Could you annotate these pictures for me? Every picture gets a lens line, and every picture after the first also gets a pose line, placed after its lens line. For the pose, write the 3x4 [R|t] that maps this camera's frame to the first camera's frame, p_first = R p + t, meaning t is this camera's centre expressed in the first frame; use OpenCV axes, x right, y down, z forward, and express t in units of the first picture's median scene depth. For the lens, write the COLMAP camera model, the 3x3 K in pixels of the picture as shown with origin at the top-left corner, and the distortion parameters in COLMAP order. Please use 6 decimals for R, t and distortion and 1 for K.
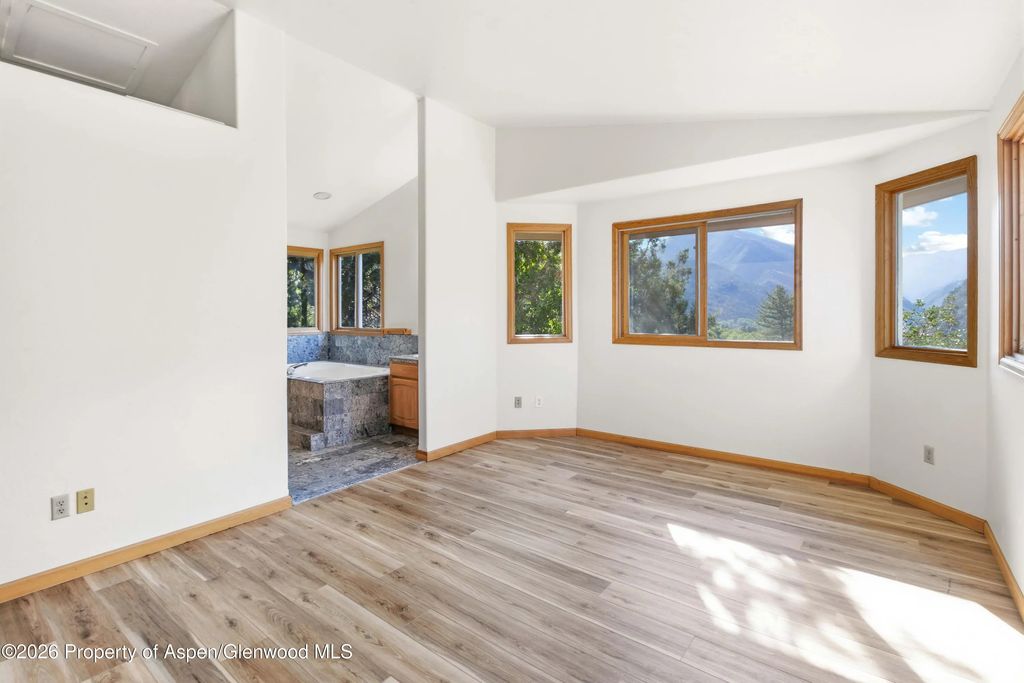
lens RADIAL K [[482.4, 0, 514.0], [0, 482.4, 308.0], [0, 0, 1]] dist [-0.015149, 0.000335]
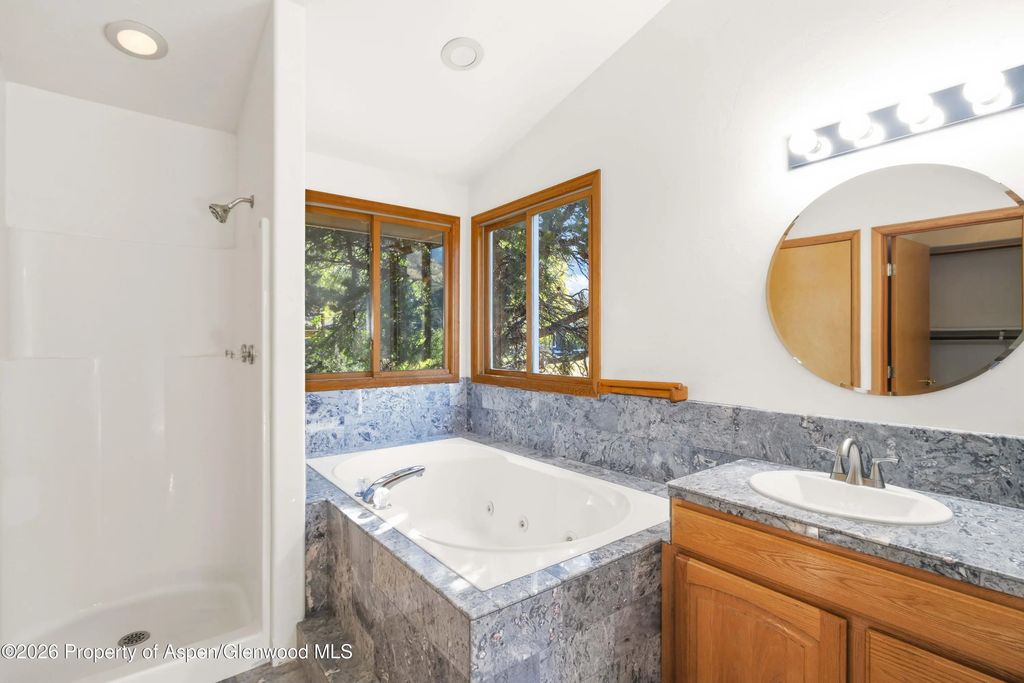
lens RADIAL K [[482.4, 0, 512.5], [0, 482.4, 343.3], [0, 0, 1]] dist [-0.015149, 0.000335]
pose [[0.967561, 0.007747, -0.252519, -0.230726], [-0.006518, 0.999962, 0.005702, 0.010126], [0.252554, -0.003871, 0.967575, 0.563338]]
